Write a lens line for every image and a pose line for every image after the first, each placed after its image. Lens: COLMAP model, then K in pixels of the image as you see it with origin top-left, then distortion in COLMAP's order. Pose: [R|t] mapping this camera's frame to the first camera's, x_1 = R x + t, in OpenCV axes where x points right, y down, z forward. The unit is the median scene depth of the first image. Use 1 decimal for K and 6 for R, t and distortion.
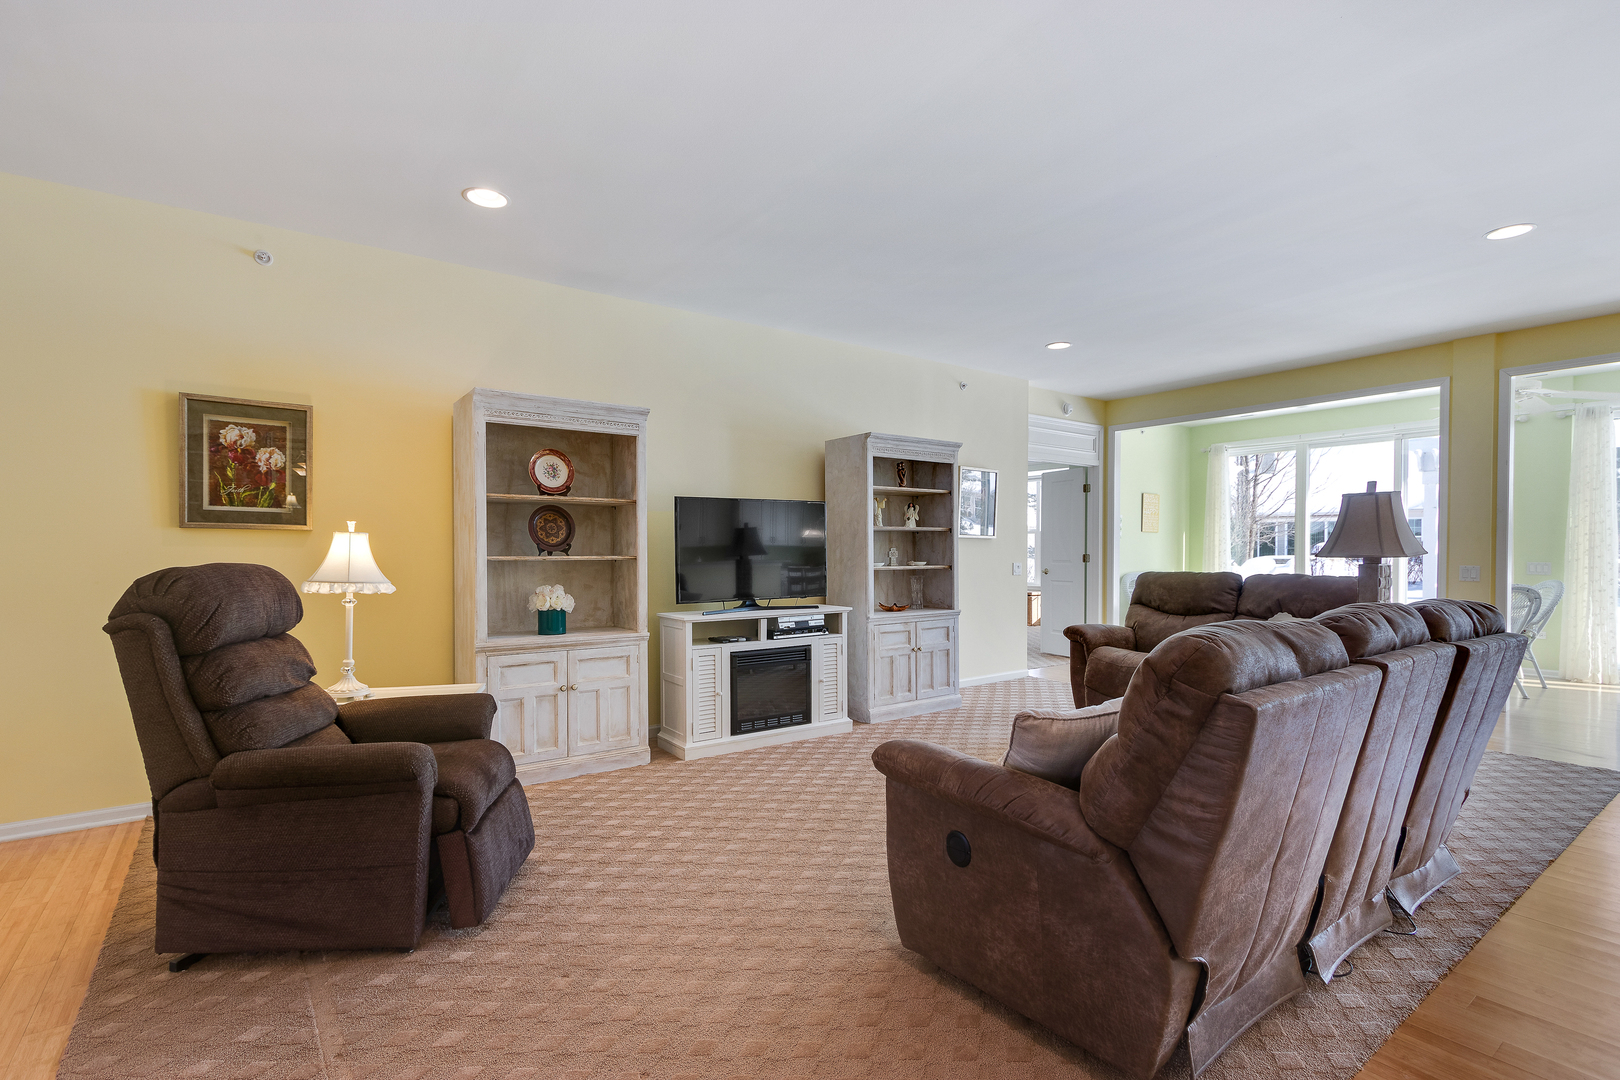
lens RADIAL K [[754.6, 0, 810.7], [0, 754.6, 568.6], [0, 0, 1]] dist [0.002374, -0.000636]
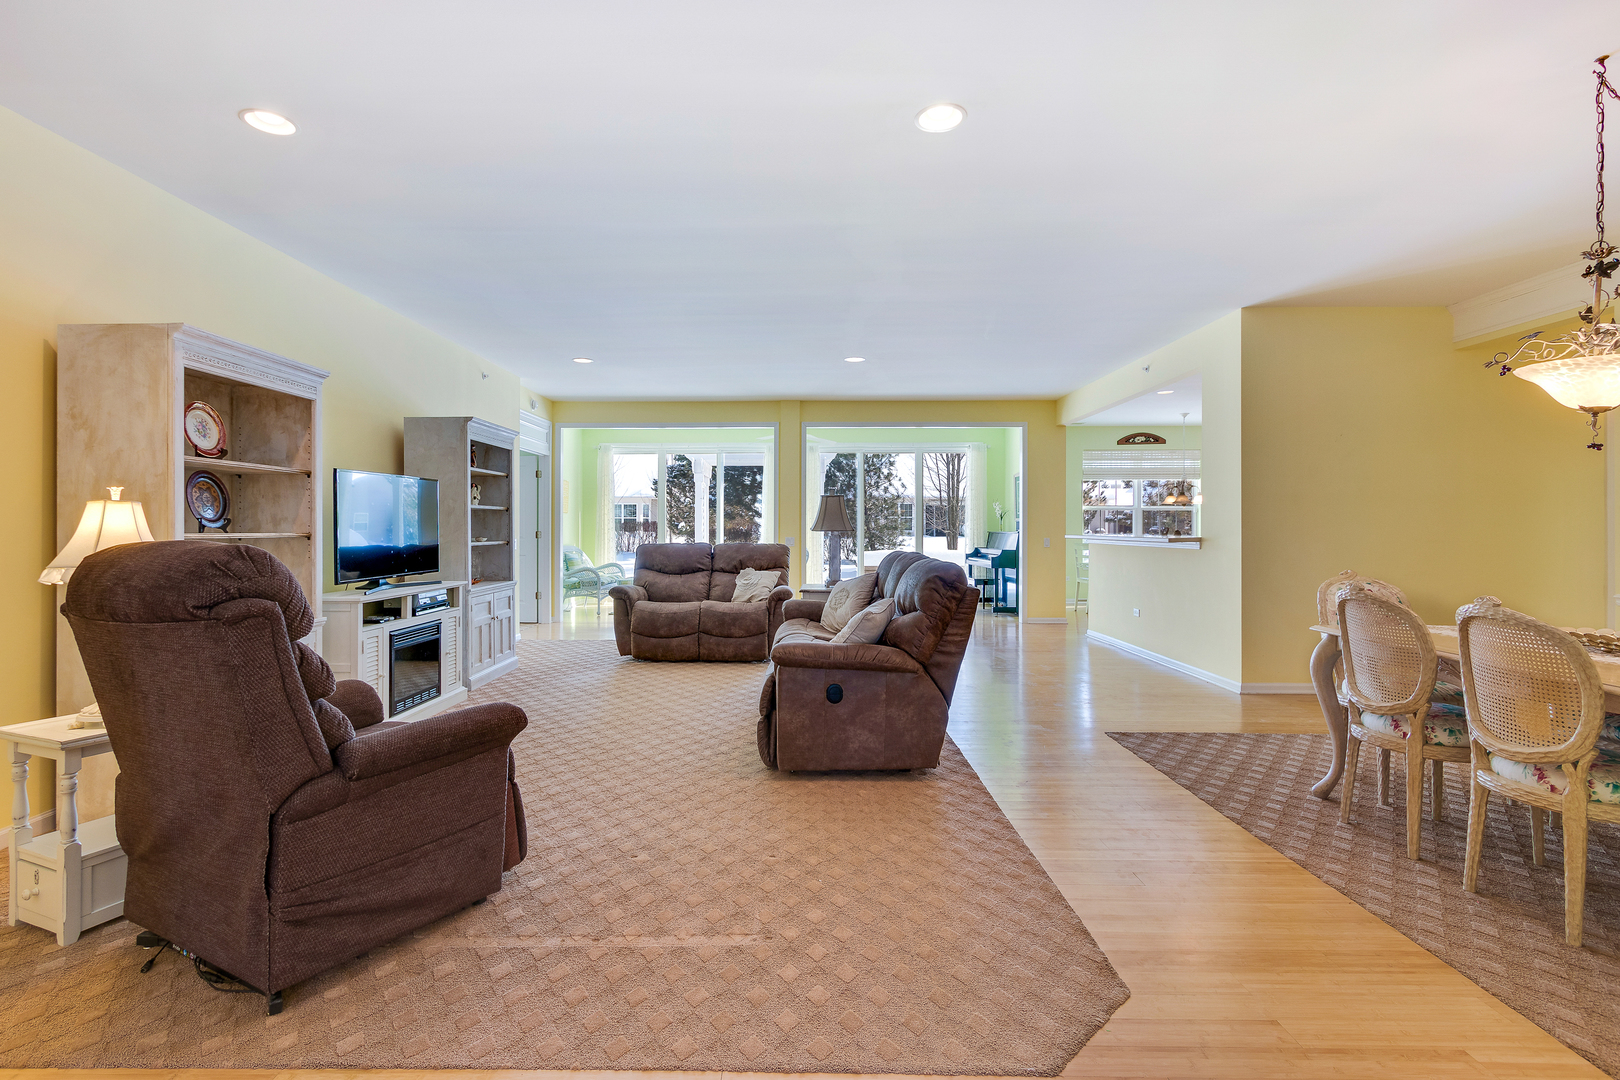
lens RADIAL K [[757.2, 0, 789.6], [0, 757.2, 533.2], [0, 0, 1]] dist [0.003957, -0.000367]
pose [[0.599938, -0.004108, 0.800036, -0.549906], [0.019045, 0.999777, -0.009148, 0.002773], [-0.799819, 0.020725, 0.599883, 0.000972]]
